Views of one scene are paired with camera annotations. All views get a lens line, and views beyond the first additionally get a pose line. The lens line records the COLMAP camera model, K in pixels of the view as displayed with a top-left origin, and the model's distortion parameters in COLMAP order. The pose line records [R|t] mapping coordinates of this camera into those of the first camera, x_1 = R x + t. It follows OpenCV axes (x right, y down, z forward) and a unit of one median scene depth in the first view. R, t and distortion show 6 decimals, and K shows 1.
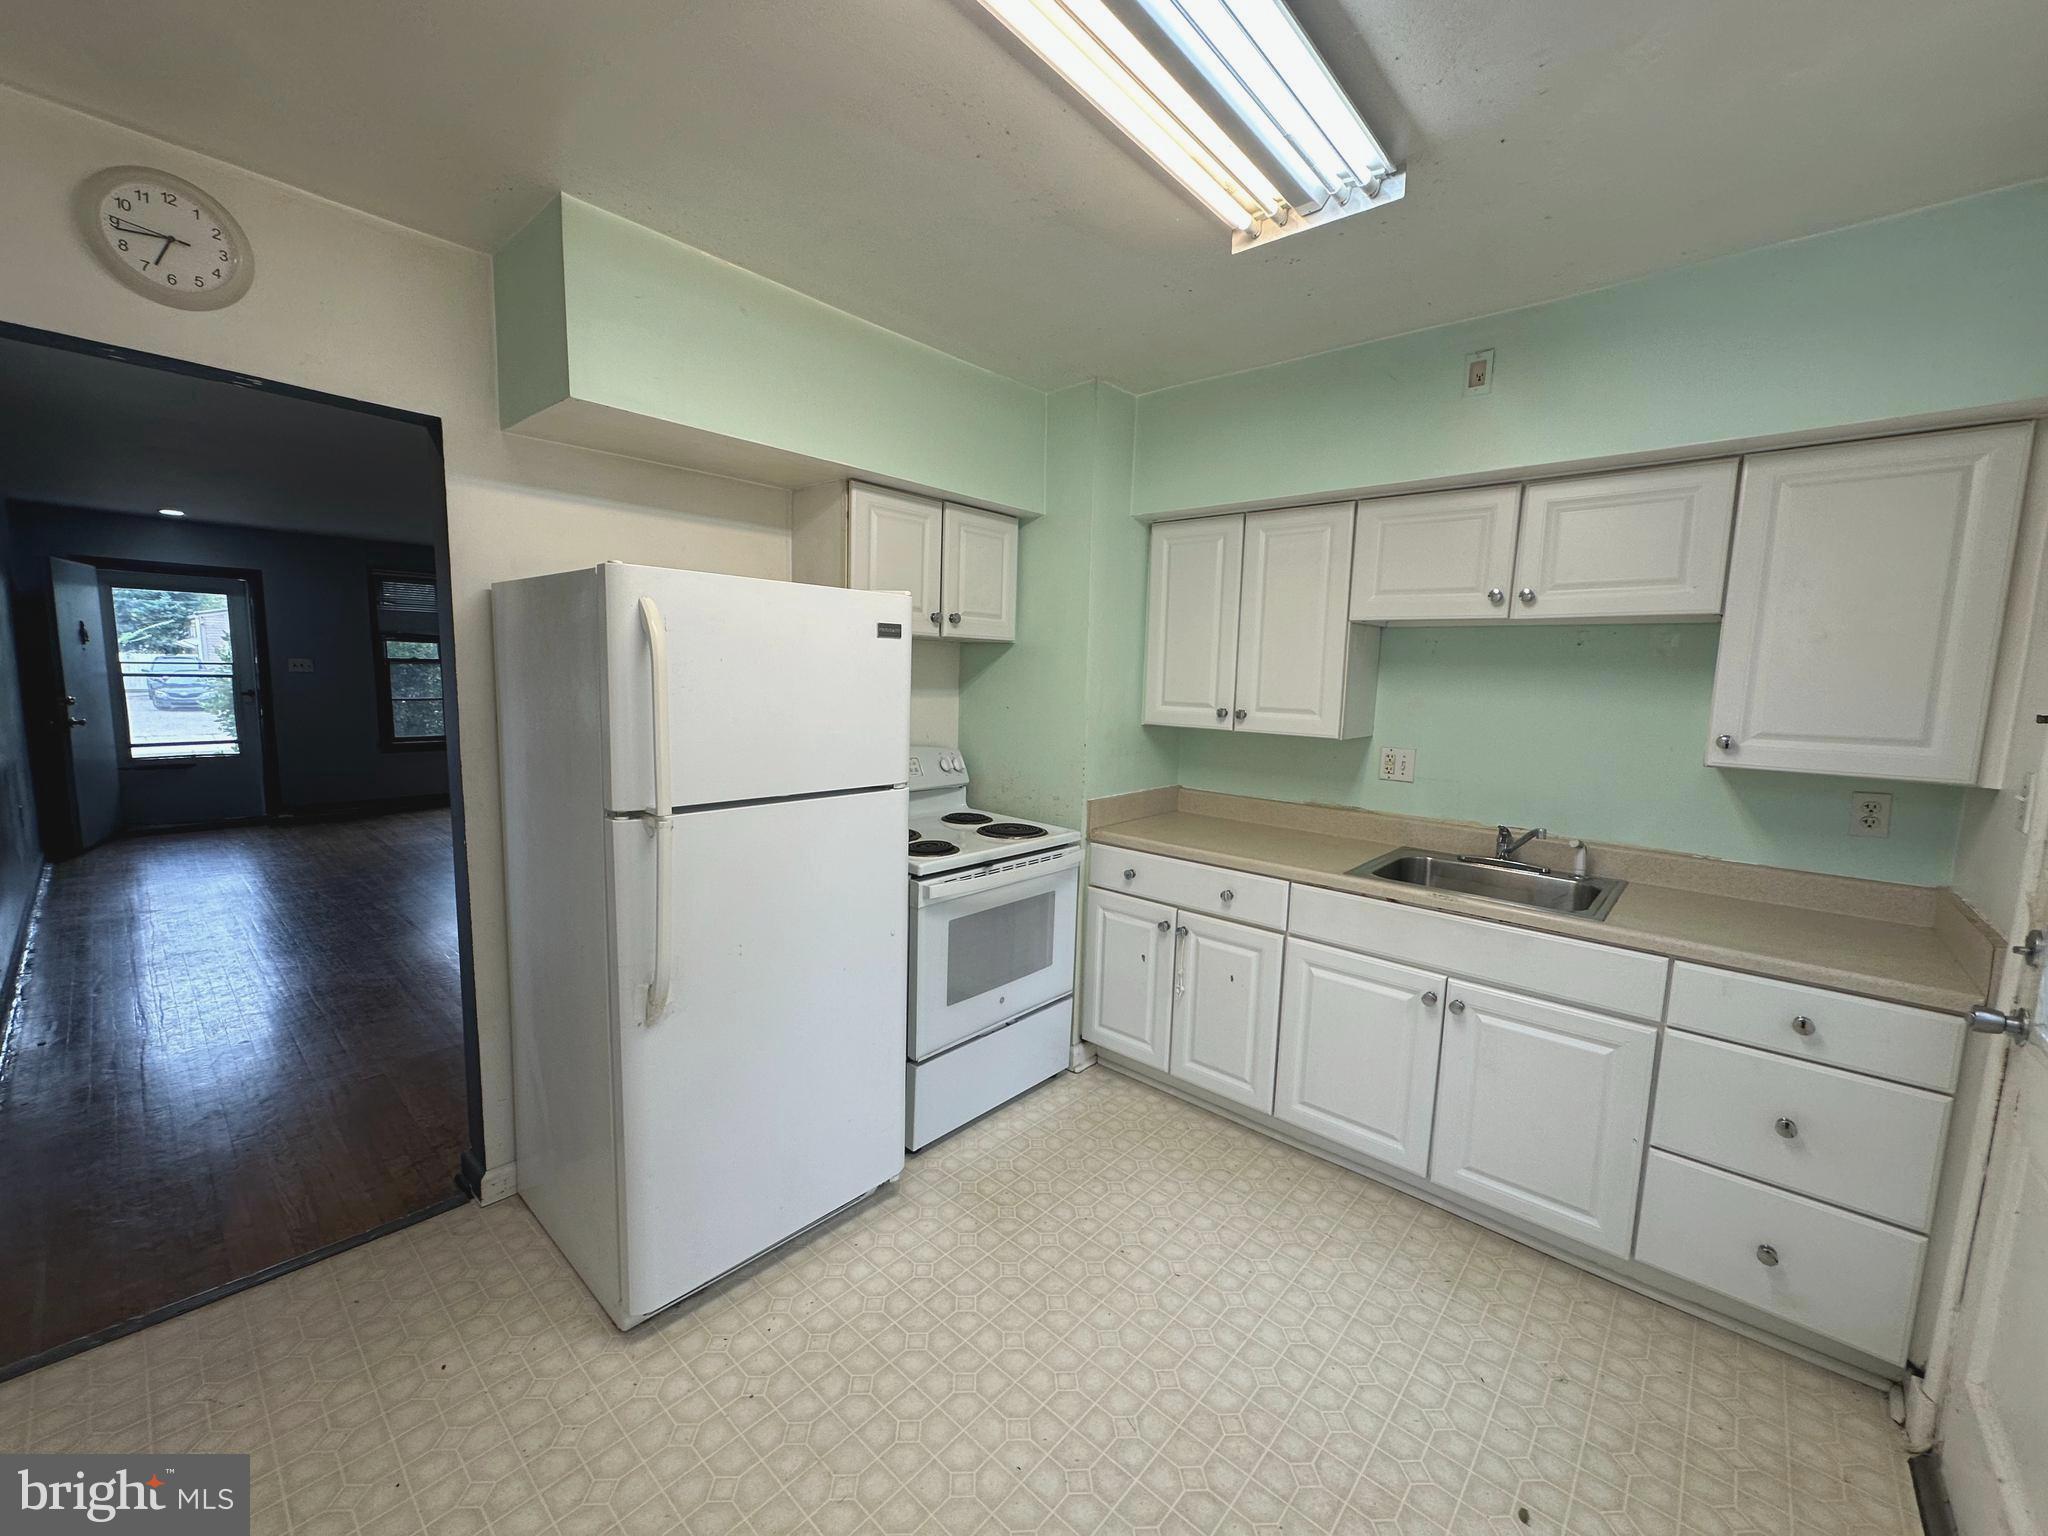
lens RADIAL K [[819.0, 0, 1024.0], [0, 819.0, 768.0], [0, 0, 1]] dist [-0.000076, 0.000006]
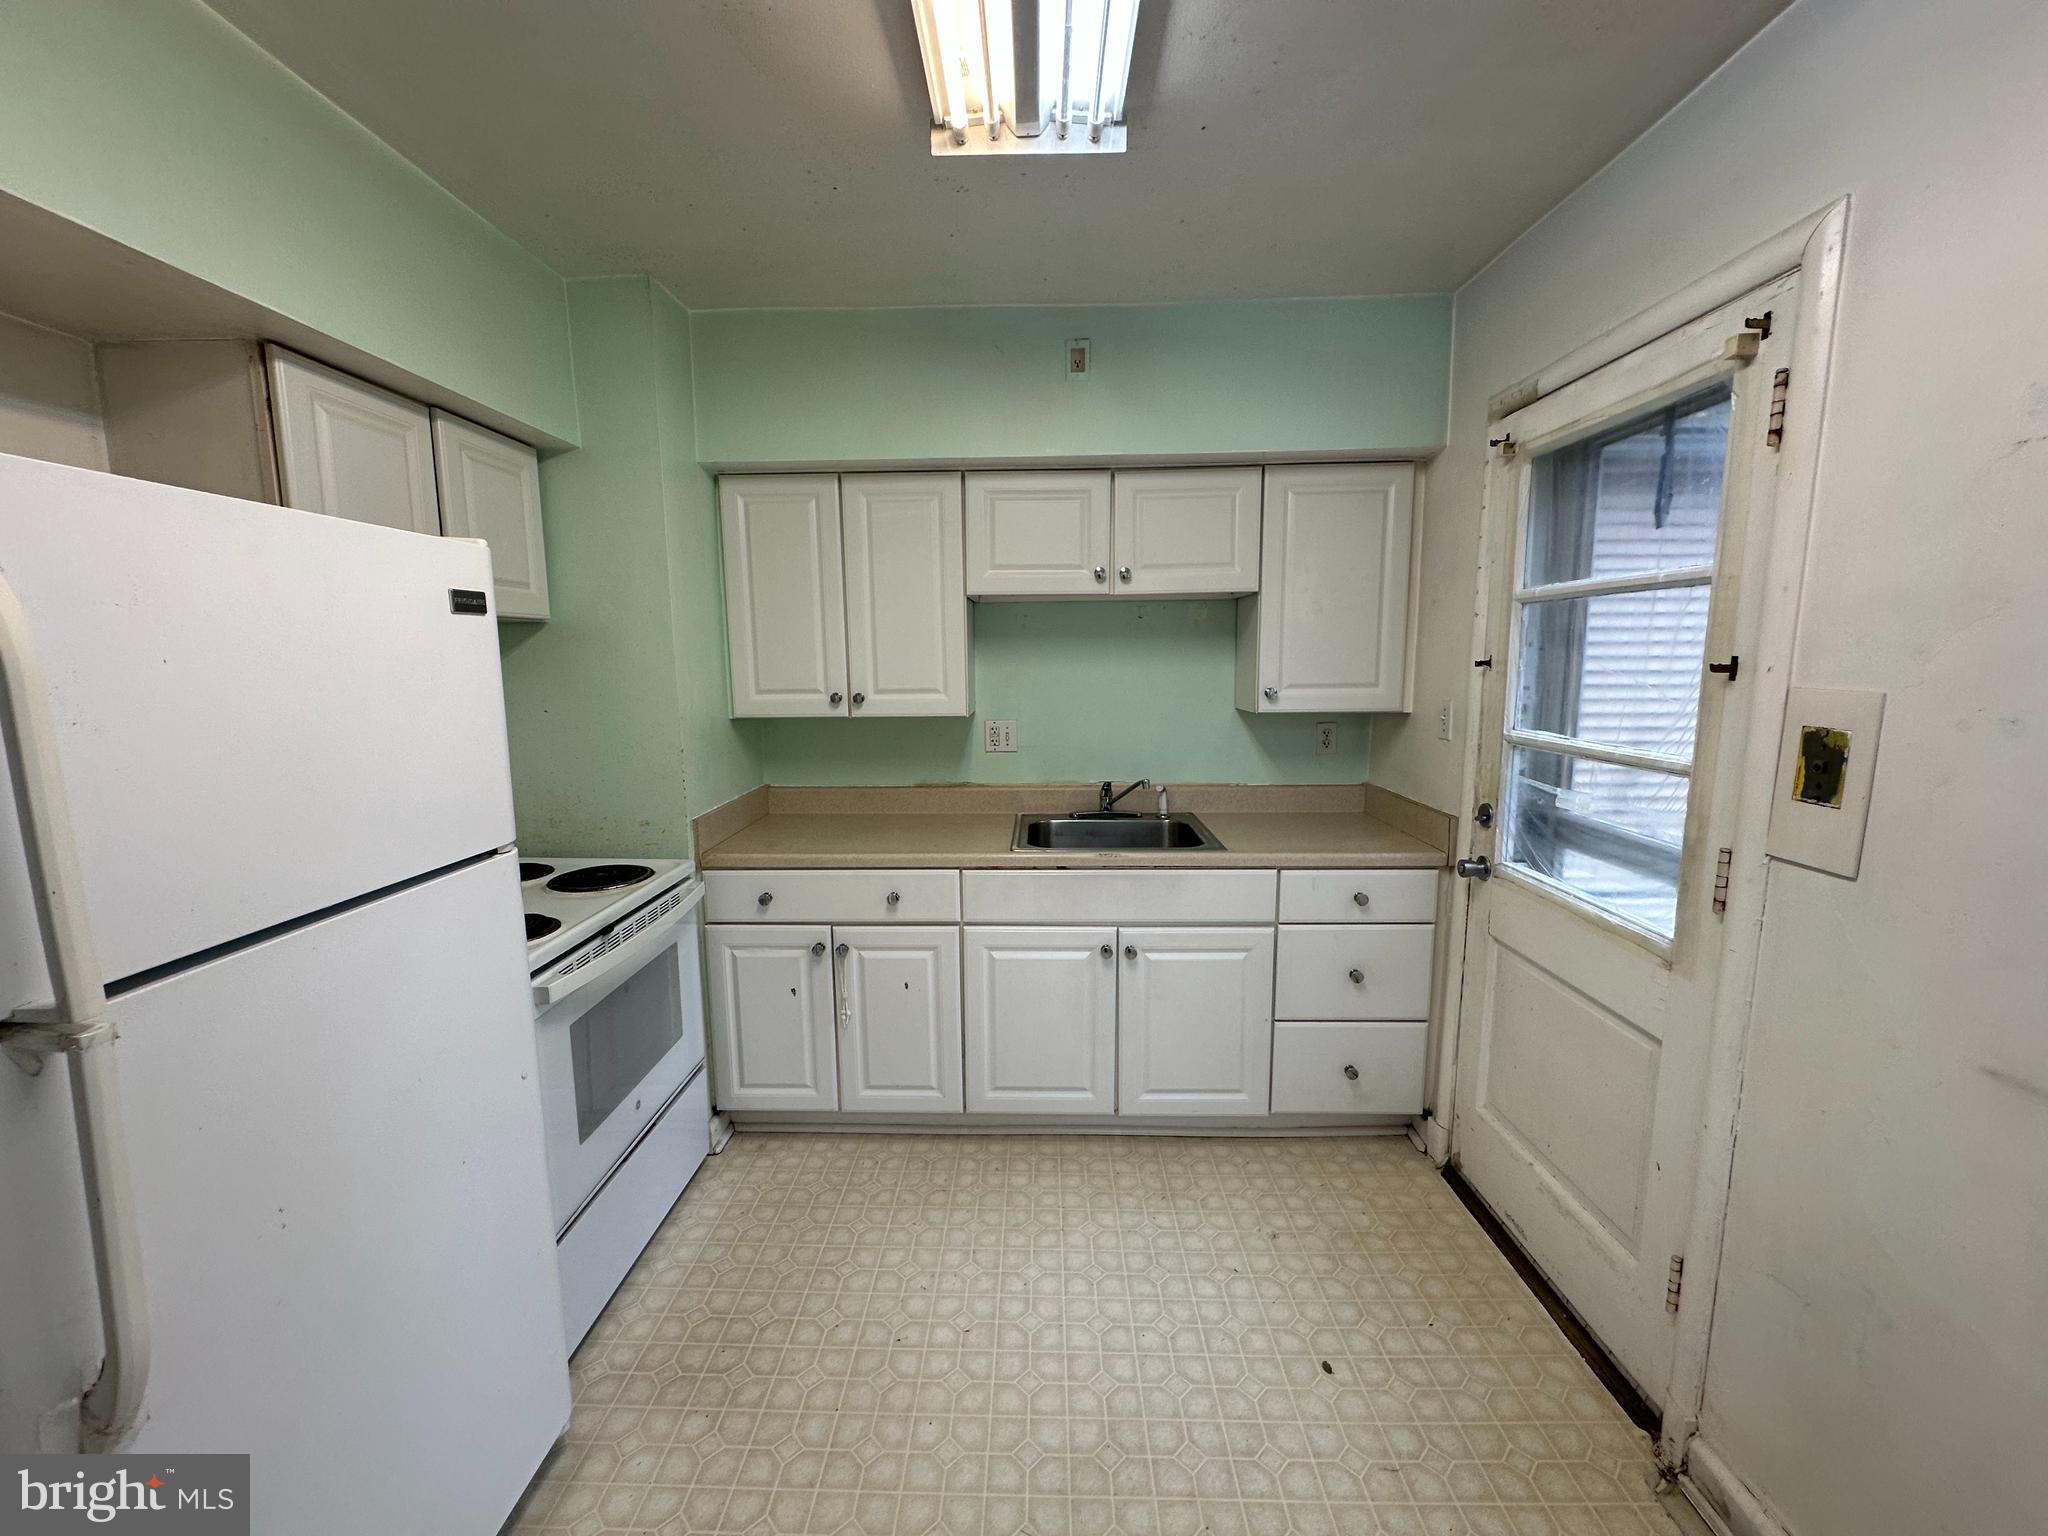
lens RADIAL K [[814.4, 0, 1024.0], [0, 814.4, 768.0], [0, 0, 1]] dist [-0.002328, -0.000051]
pose [[0.762271, -0.124986, 0.635076, -0.209615], [0.107628, 0.991995, 0.066045, -0.033744], [-0.638247, 0.018008, 0.769621, 0.224247]]
